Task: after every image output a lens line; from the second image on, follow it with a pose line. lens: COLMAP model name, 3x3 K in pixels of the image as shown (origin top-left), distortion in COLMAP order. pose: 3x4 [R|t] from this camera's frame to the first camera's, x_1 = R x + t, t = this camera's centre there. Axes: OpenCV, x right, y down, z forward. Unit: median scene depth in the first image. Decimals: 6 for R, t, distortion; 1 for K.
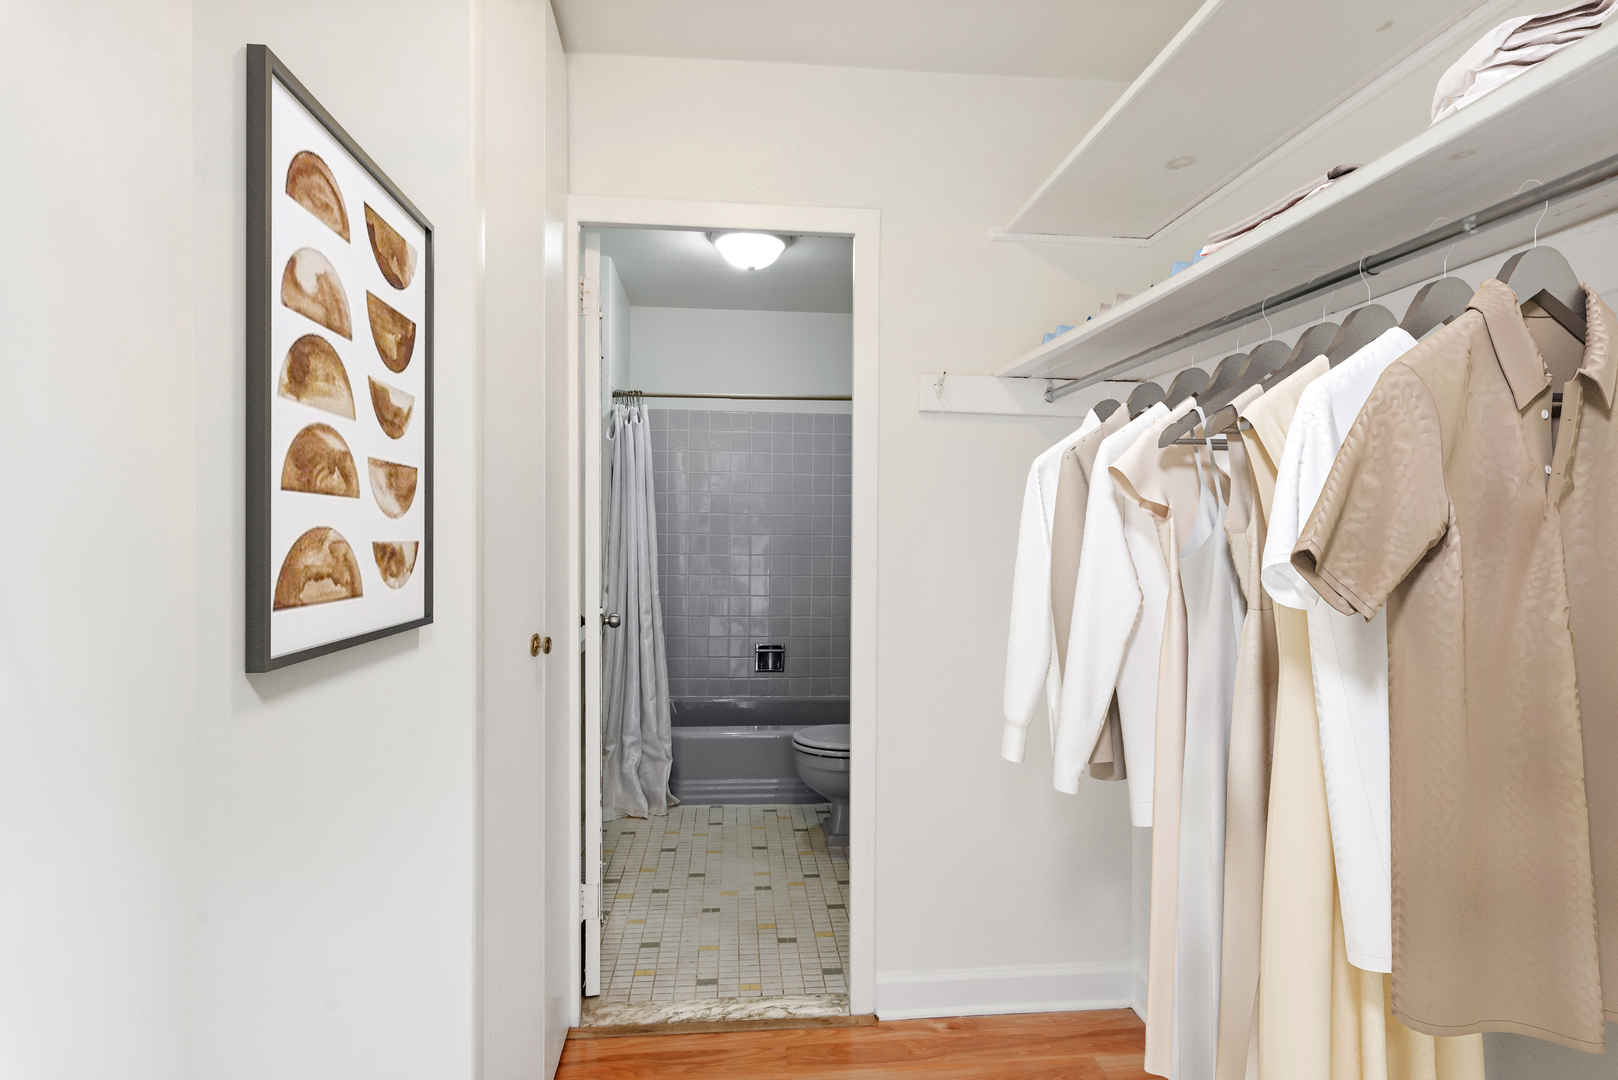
lens RADIAL K [[824.1, 0, 809.0], [0, 824.1, 540.0], [0, 0, 1]] dist [0.102697, 0.000010]
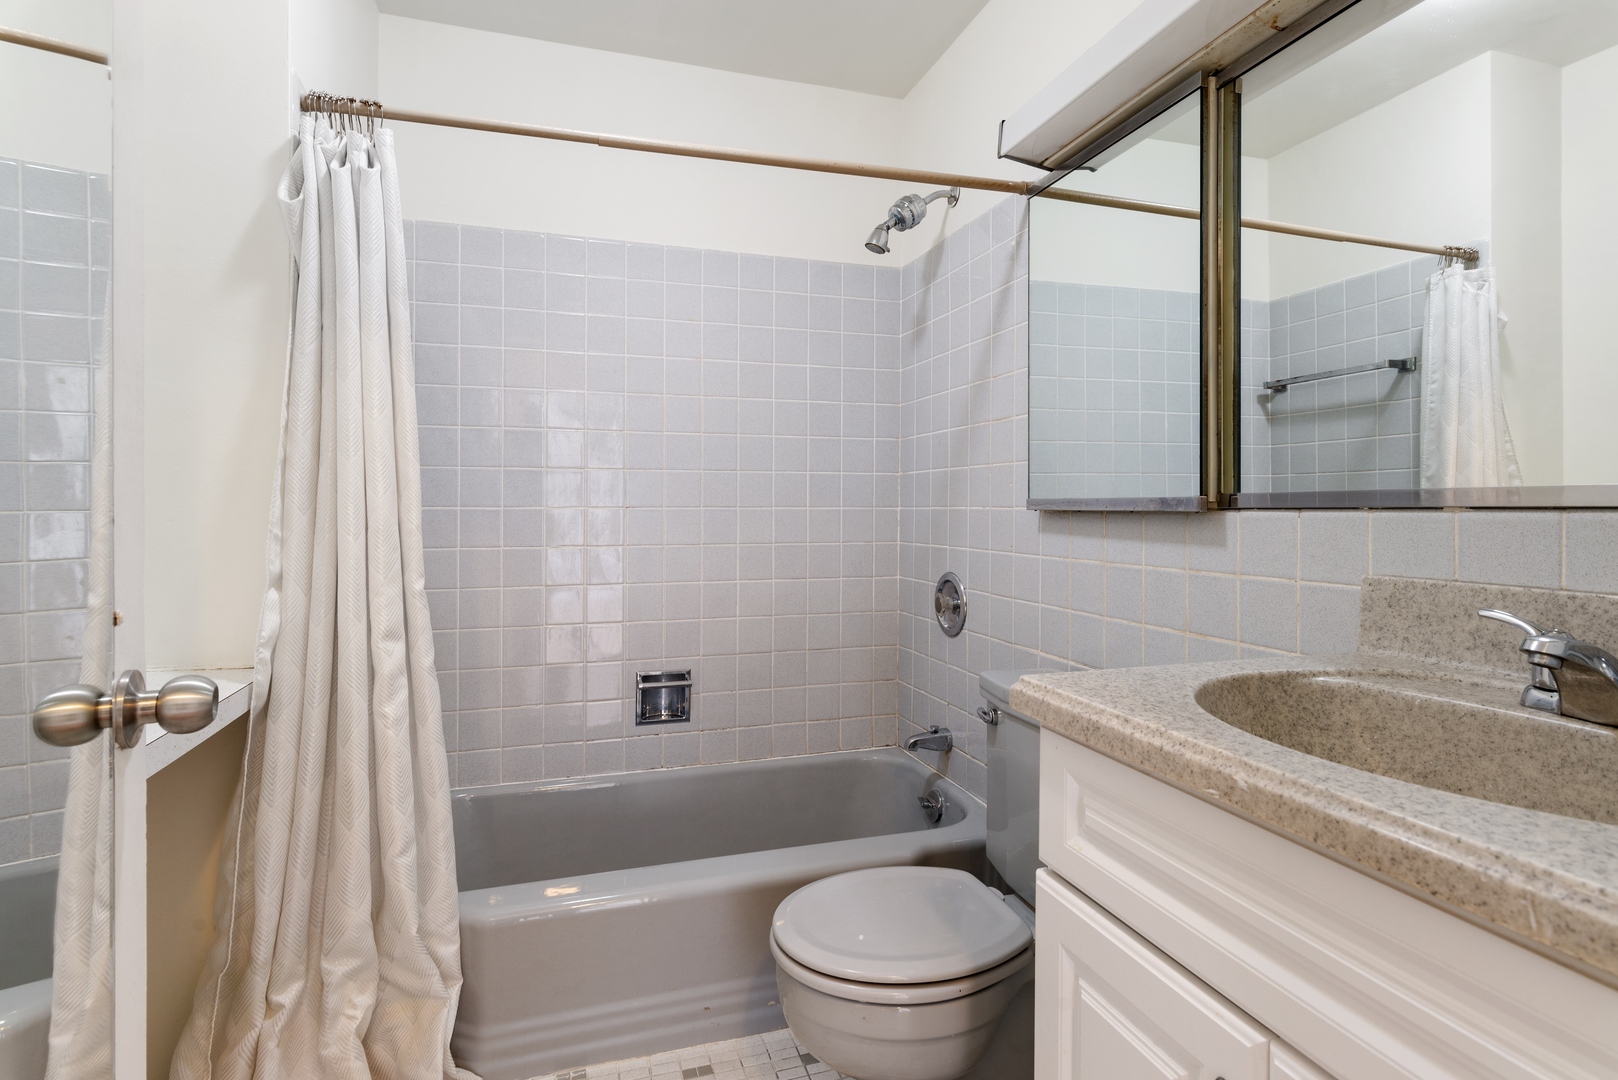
lens RADIAL K [[811.9, 0, 813.6], [0, 811.9, 510.9], [0, 0, 1]] dist [0.021147, 0.000176]
pose [[0.974558, -0.003721, 0.224104, -0.083215], [0.003806, 0.999993, 0.000053, 0.027184], [-0.224103, 0.000801, 0.974565, 0.557560]]
